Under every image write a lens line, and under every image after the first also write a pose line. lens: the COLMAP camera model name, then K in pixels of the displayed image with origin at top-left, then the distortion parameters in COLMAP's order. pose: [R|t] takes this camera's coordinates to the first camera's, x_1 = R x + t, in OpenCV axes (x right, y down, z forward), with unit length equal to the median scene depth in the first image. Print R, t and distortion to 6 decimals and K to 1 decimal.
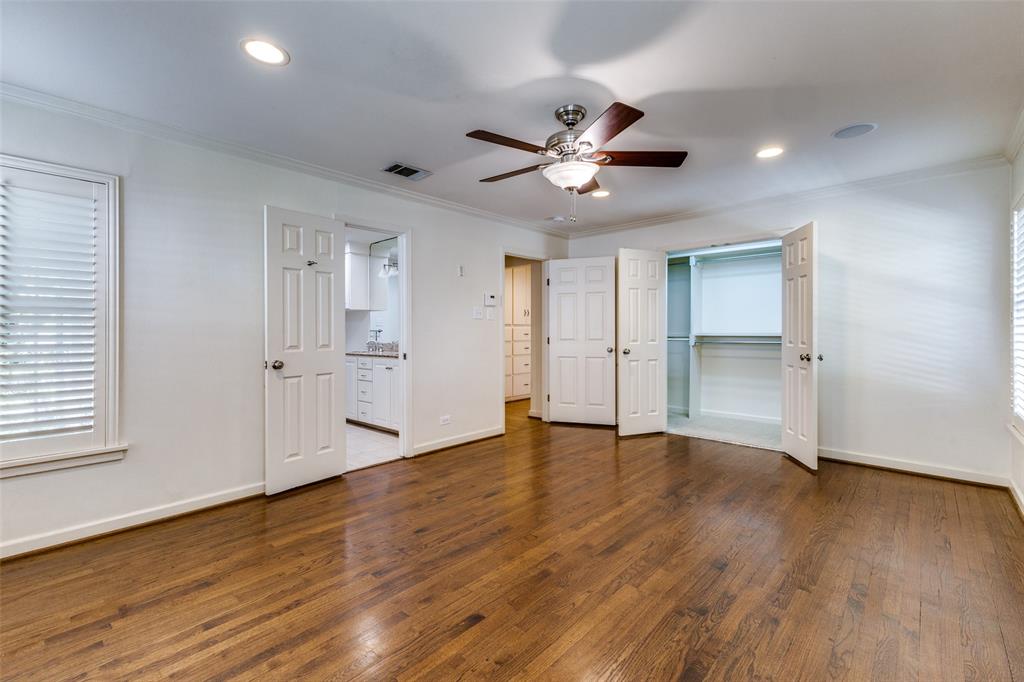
lens RADIAL K [[444.0, 0, 515.1], [0, 444.0, 333.2], [0, 0, 1]] dist [0.004111, 0.000035]
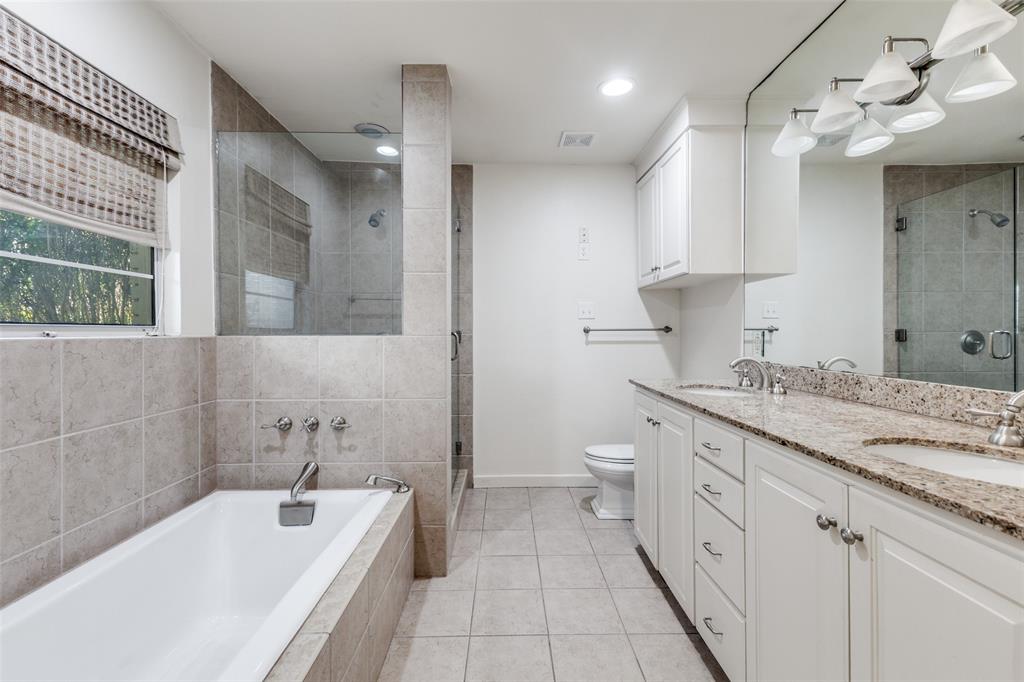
lens RADIAL K [[444.0, 0, 515.1], [0, 444.0, 333.2], [0, 0, 1]] dist [0.004111, 0.000035]
pose [[0.687965, -0.004803, -0.725728, -0.388867], [0.002965, 0.999988, -0.003807, -0.001431], [0.725737, 0.000467, 0.687972, 1.248103]]
